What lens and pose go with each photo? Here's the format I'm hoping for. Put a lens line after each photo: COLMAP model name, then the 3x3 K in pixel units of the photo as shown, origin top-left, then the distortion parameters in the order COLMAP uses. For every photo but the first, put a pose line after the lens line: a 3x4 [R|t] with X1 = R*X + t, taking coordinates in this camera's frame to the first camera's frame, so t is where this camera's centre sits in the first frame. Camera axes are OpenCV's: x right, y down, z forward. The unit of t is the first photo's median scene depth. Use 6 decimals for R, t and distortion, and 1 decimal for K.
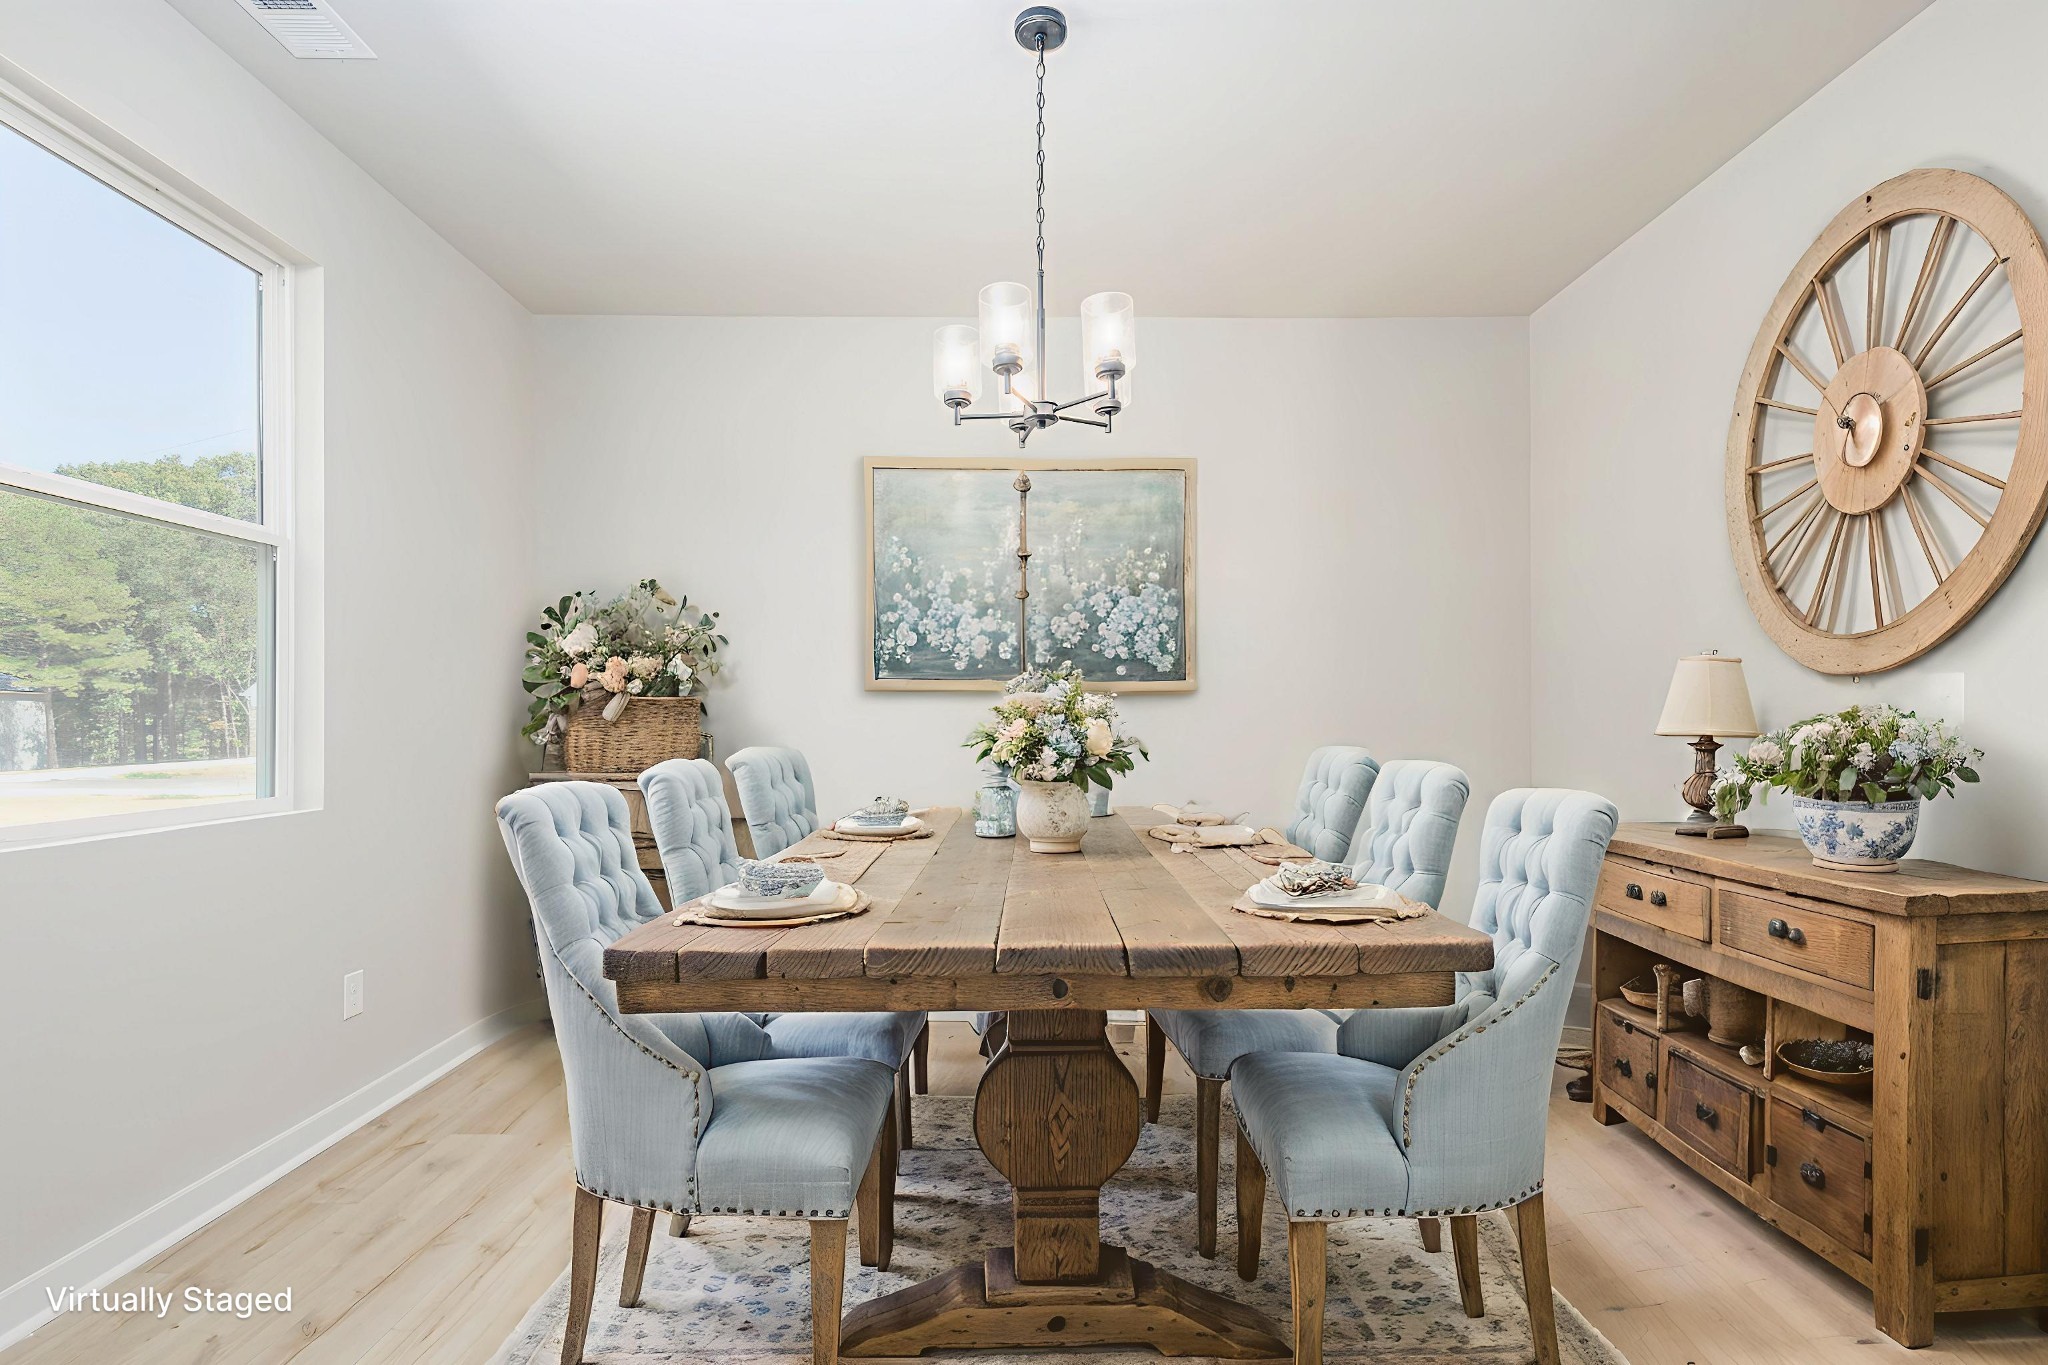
lens RADIAL K [[960.3, 0, 1014.5], [0, 960.3, 695.8], [0, 0, 1]] dist [-0.001615, -0.001084]
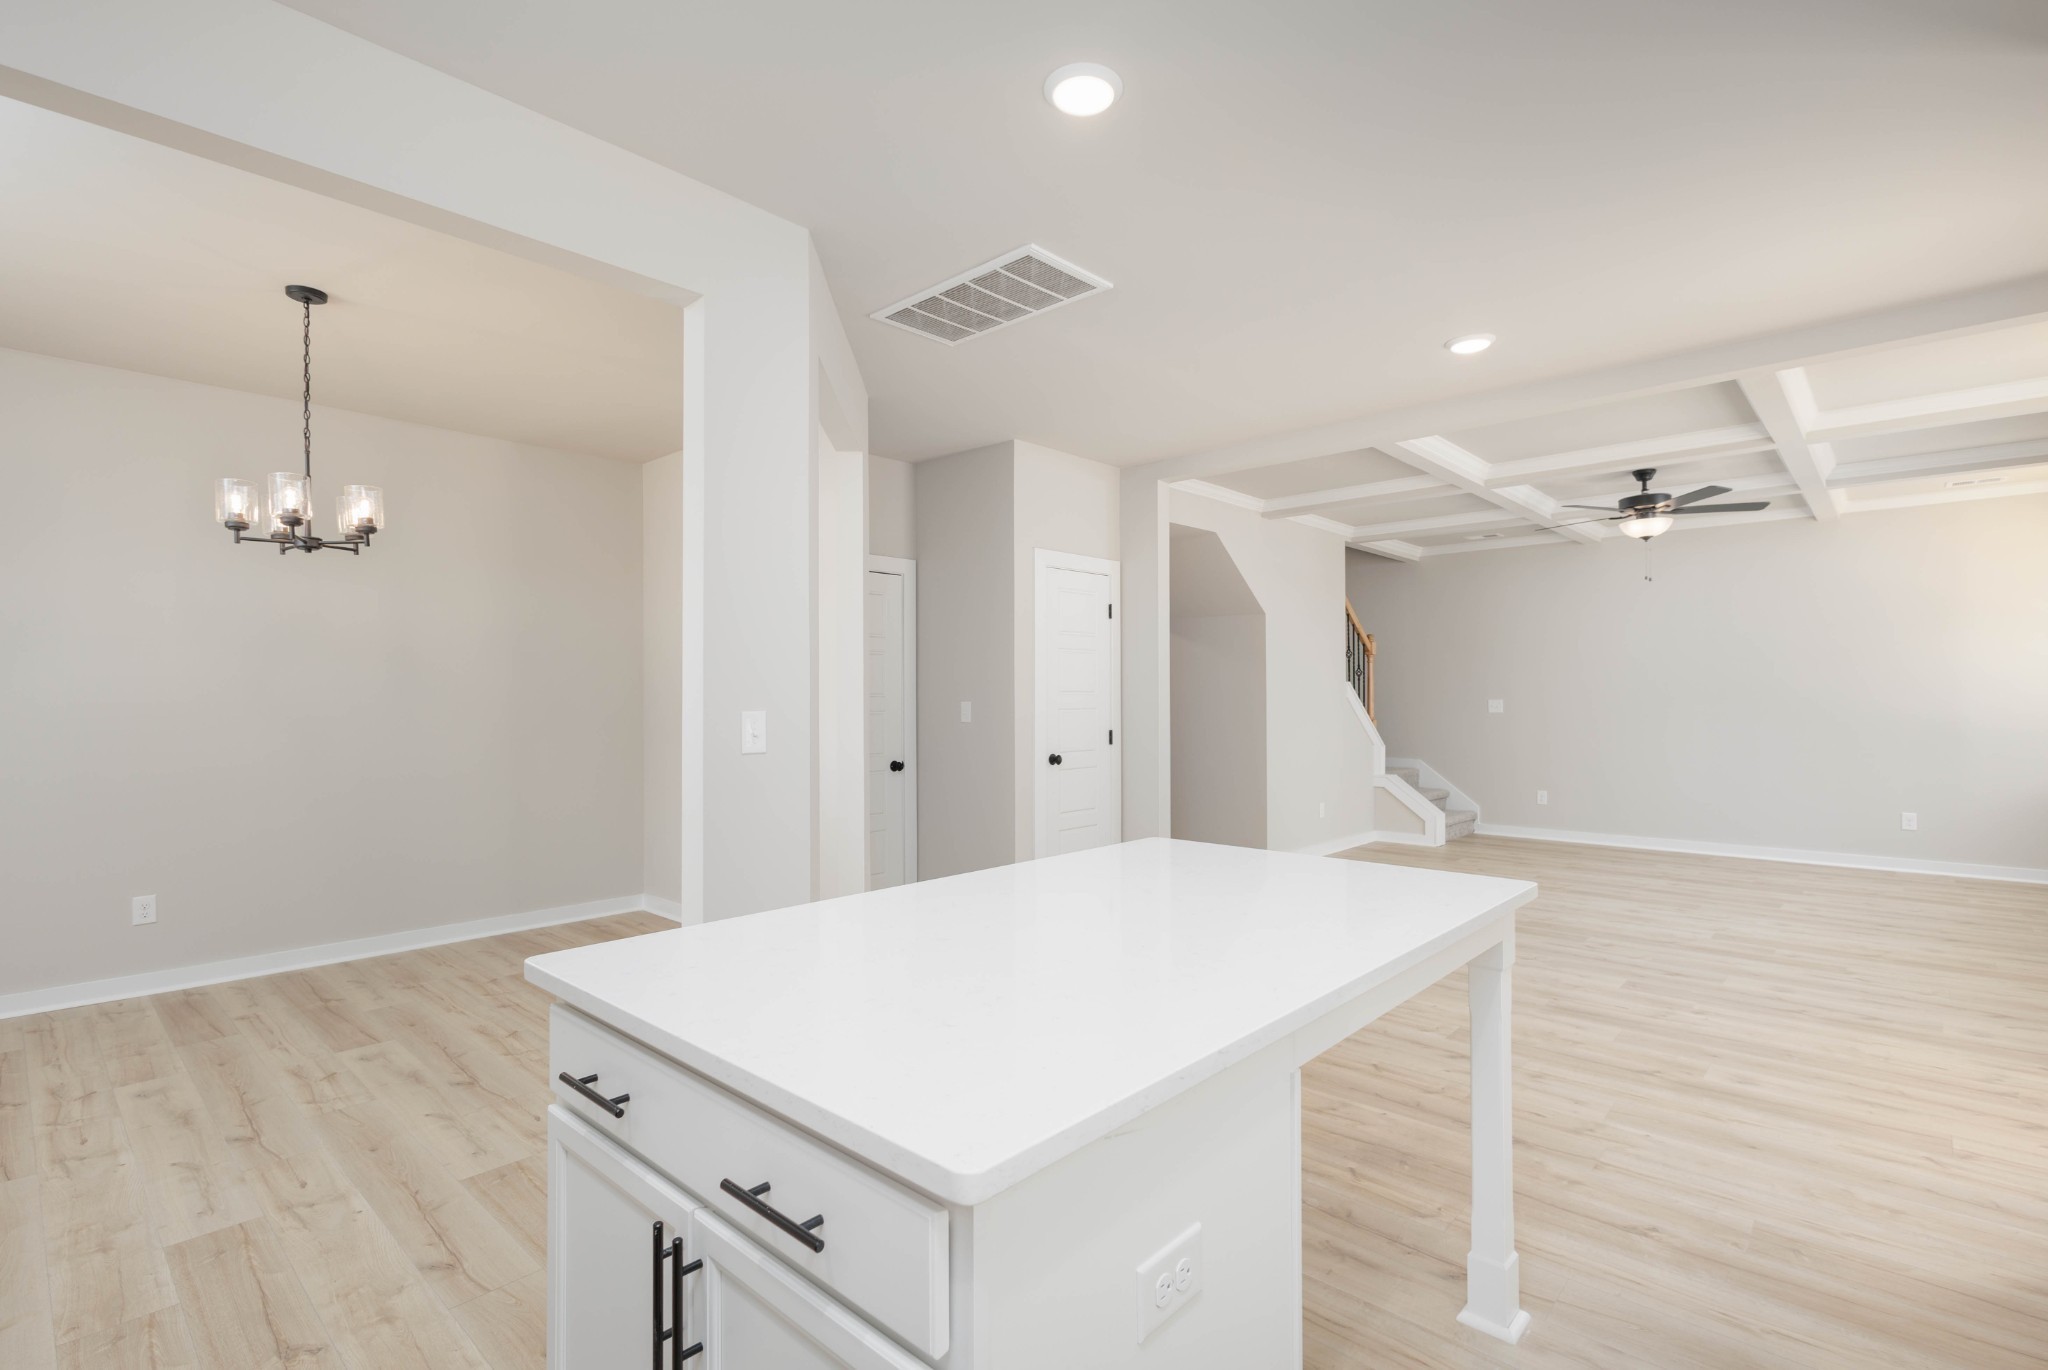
lens RADIAL K [[960.3, 0, 1014.5], [0, 960.3, 698.3], [0, 0, 1]] dist [-0.001615, -0.001084]
pose [[0.691867, -0.007700, 0.721984, -0.300113], [-0.009787, 0.999751, 0.020042, -0.083810], [-0.721959, -0.020932, 0.691620, -0.891279]]
